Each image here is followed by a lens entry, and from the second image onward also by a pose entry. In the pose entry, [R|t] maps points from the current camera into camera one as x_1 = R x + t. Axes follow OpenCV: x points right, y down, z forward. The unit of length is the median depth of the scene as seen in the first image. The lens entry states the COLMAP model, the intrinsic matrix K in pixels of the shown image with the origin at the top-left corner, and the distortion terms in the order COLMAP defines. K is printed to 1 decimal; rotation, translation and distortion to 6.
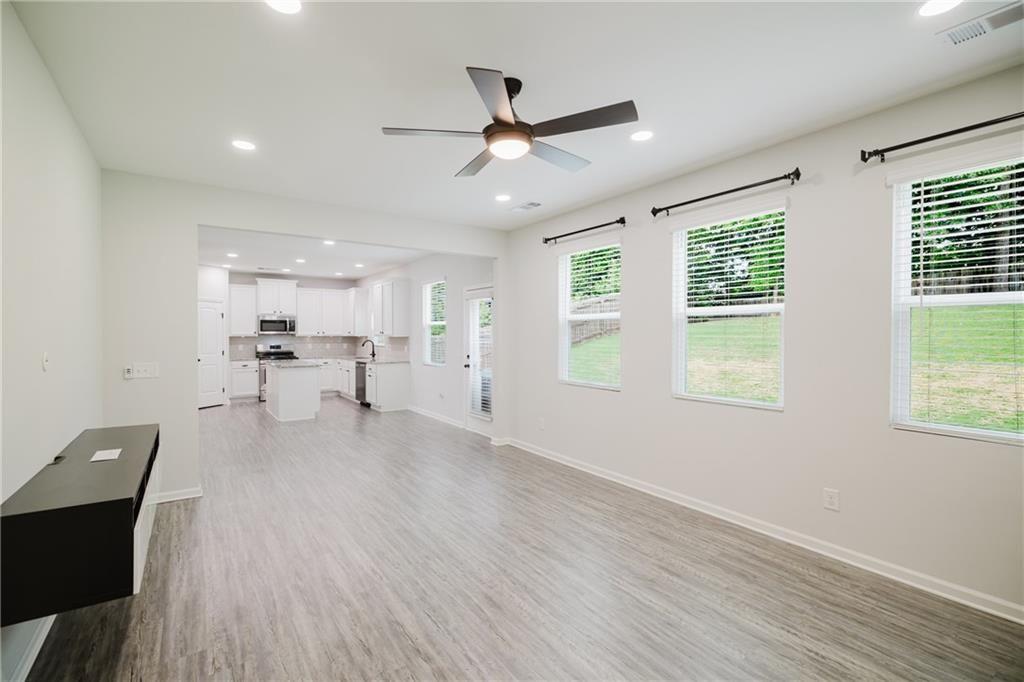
lens RADIAL K [[451.5, 0, 506.5], [0, 451.5, 340.5], [0, 0, 1]] dist [-0.005302, 0.000008]
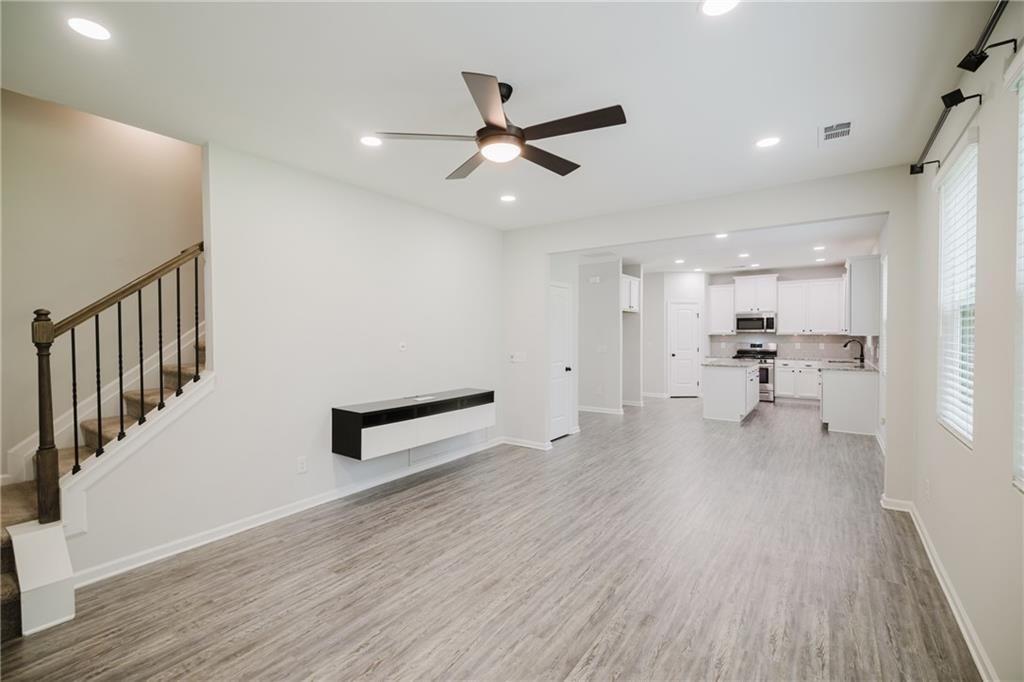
lens RADIAL K [[462.8, 0, 500.3], [0, 462.8, 342.1], [0, 0, 1]] dist [0.000016, 0.000691]
pose [[0.325735, 0.017707, -0.945295, 0.631036], [-0.011030, 0.999828, 0.014927, -0.004960], [0.945397, 0.005564, 0.325875, 0.420213]]
